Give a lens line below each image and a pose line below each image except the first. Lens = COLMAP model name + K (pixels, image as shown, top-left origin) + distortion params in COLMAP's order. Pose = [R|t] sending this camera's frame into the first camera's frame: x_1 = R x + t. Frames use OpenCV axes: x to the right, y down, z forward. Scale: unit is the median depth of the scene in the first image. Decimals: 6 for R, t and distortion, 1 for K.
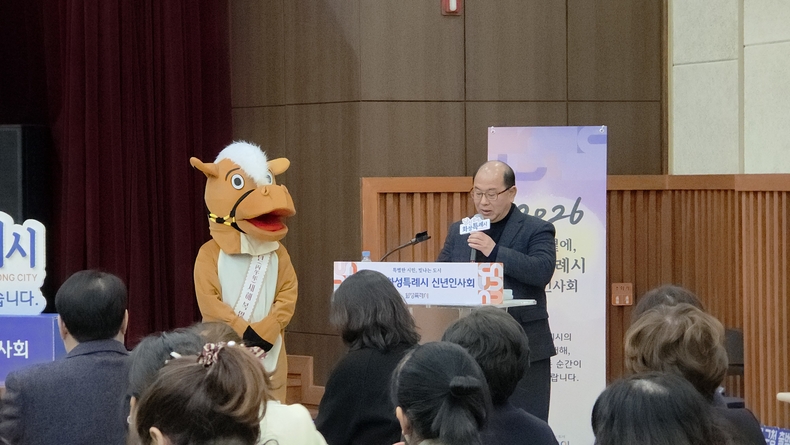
lens RADIAL K [[2611.1, 0, 395.0], [0, 2611.1, 222.5], [0, 0, 1]] dist [0.350615, 0.953321]
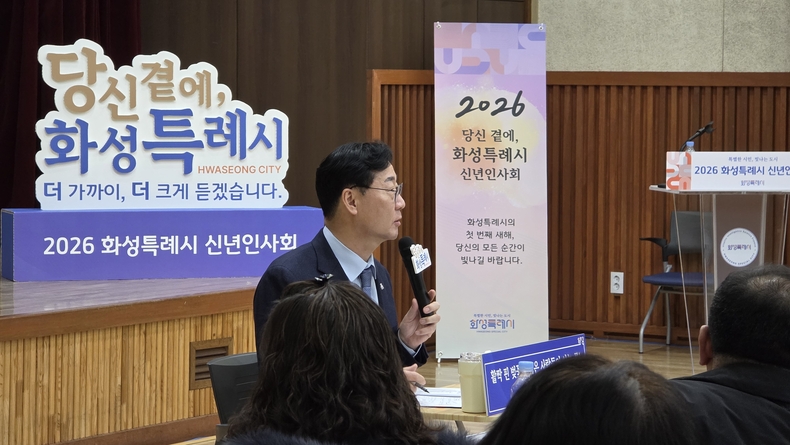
lens RADIAL K [[2611.1, 0, 395.0], [0, 2611.1, 222.5], [0, 0, 1]] dist [0.350615, 0.953321]
pose [[0.798761, -0.020105, 0.601312, -0.681785], [-0.005387, 0.999162, 0.040563, 0.001105], [-0.601624, -0.035639, 0.797984, 0.202776]]
